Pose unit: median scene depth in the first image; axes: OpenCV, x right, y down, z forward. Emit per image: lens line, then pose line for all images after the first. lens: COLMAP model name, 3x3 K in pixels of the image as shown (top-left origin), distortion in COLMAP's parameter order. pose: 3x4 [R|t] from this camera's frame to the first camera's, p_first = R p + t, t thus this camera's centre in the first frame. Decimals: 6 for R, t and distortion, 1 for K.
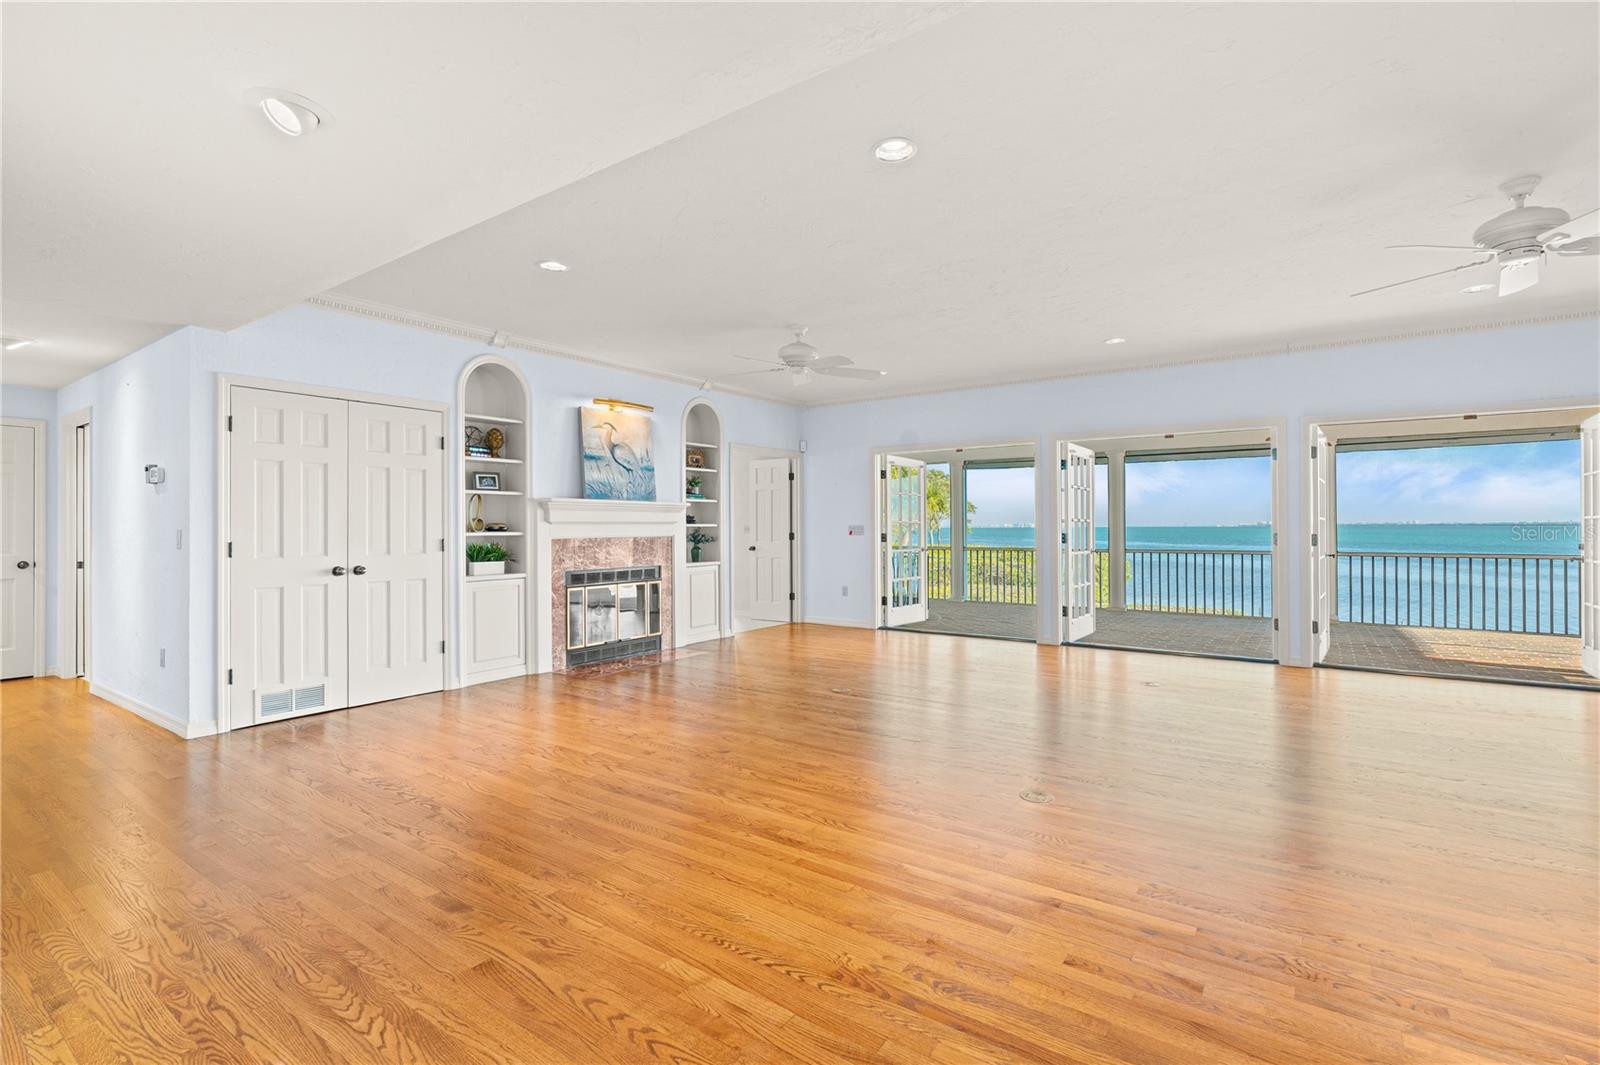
lens RADIAL K [[738.8, 0, 804.1], [0, 738.8, 522.4], [0, 0, 1]] dist [-0.002320, 0.000074]
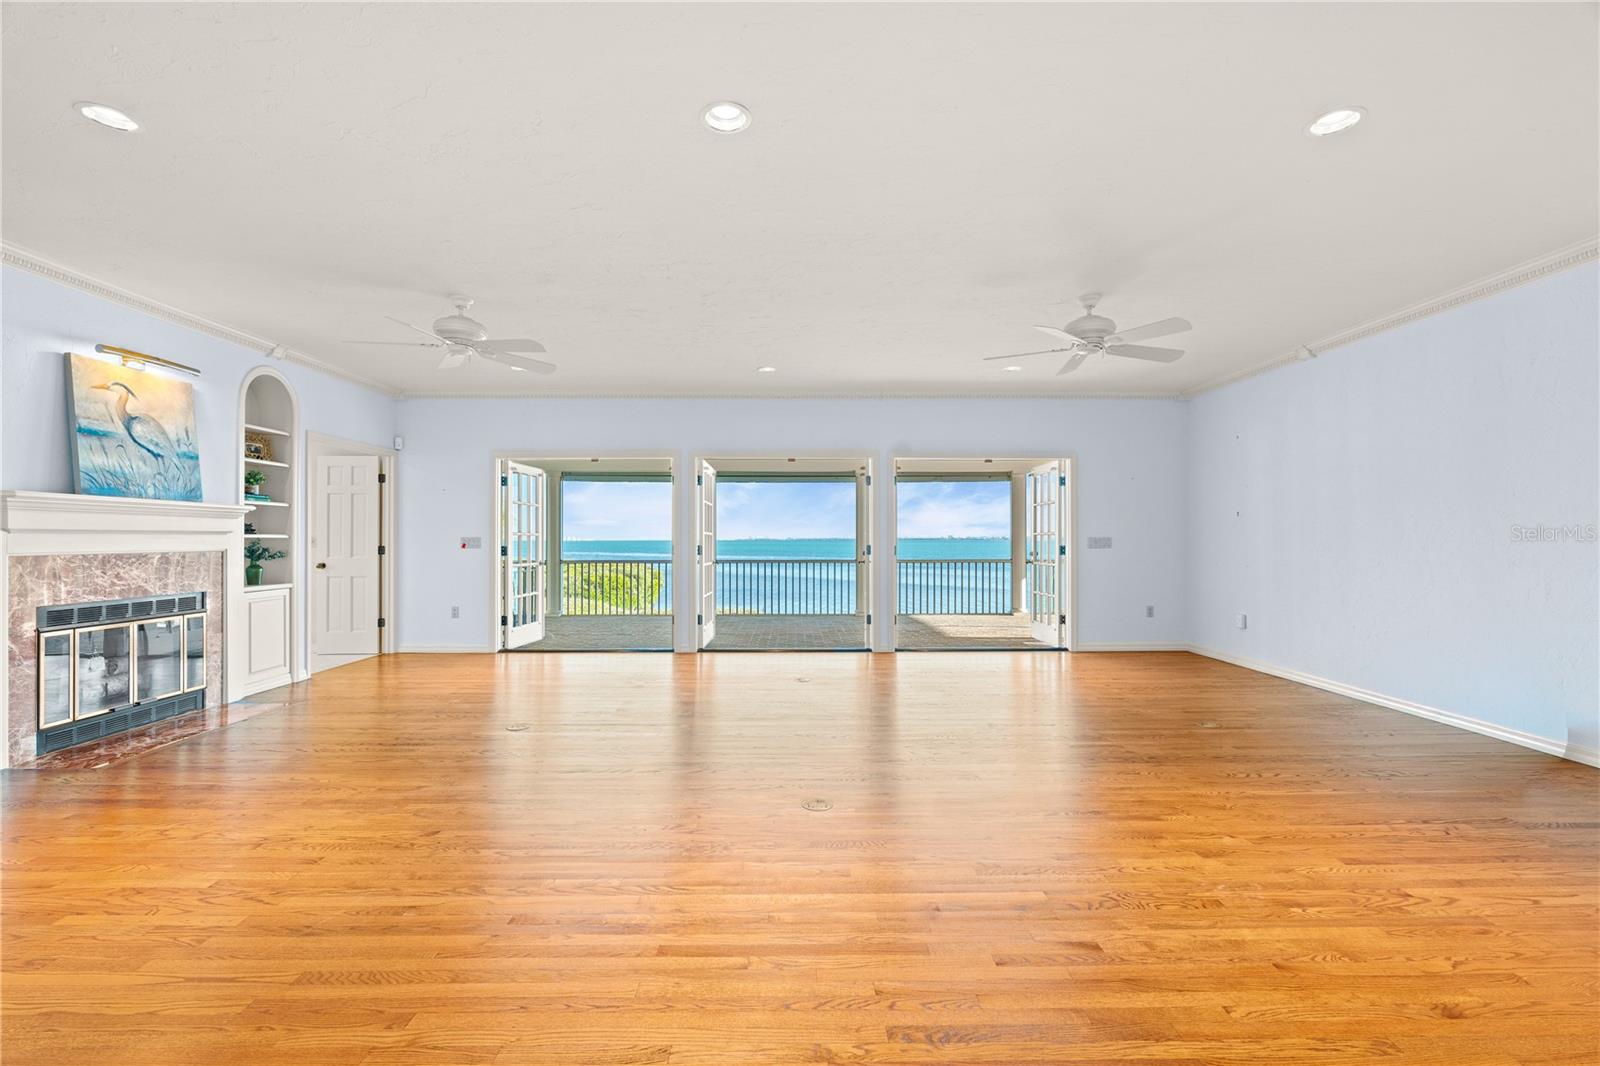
lens RADIAL K [[703.9, 0, 800.0], [0, 703.9, 533.0], [0, 0, 1]] dist [-0.003084, 0.000020]
pose [[0.809698, 0.008183, 0.586790, -0.135709], [-0.005546, 0.999965, -0.006293, 0.002531], [-0.586821, 0.001842, 0.809714, 0.114500]]
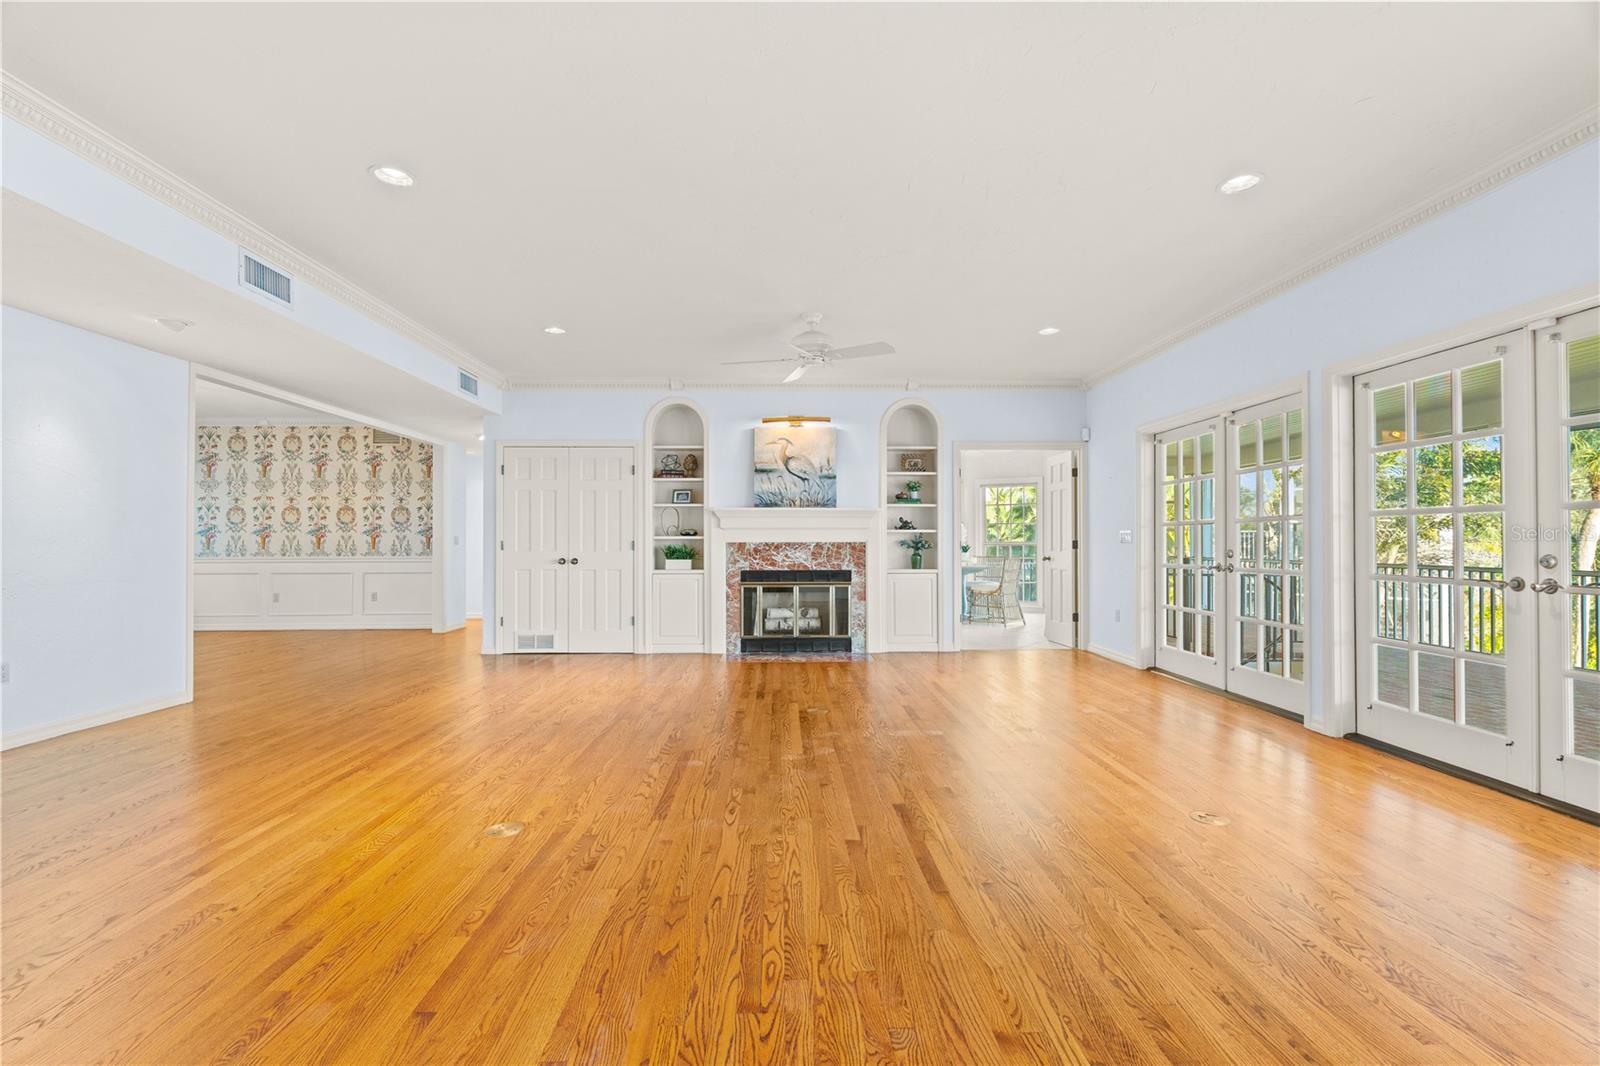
lens RADIAL K [[703.9, 0, 800.0], [0, 703.9, 533.0], [0, 0, 1]] dist [-0.003084, 0.000020]
pose [[0.593171, -0.007133, -0.805045, 0.587948], [0.002729, 0.999973, -0.006850, 0.014247], [0.805072, 0.001867, 0.593174, 0.389297]]
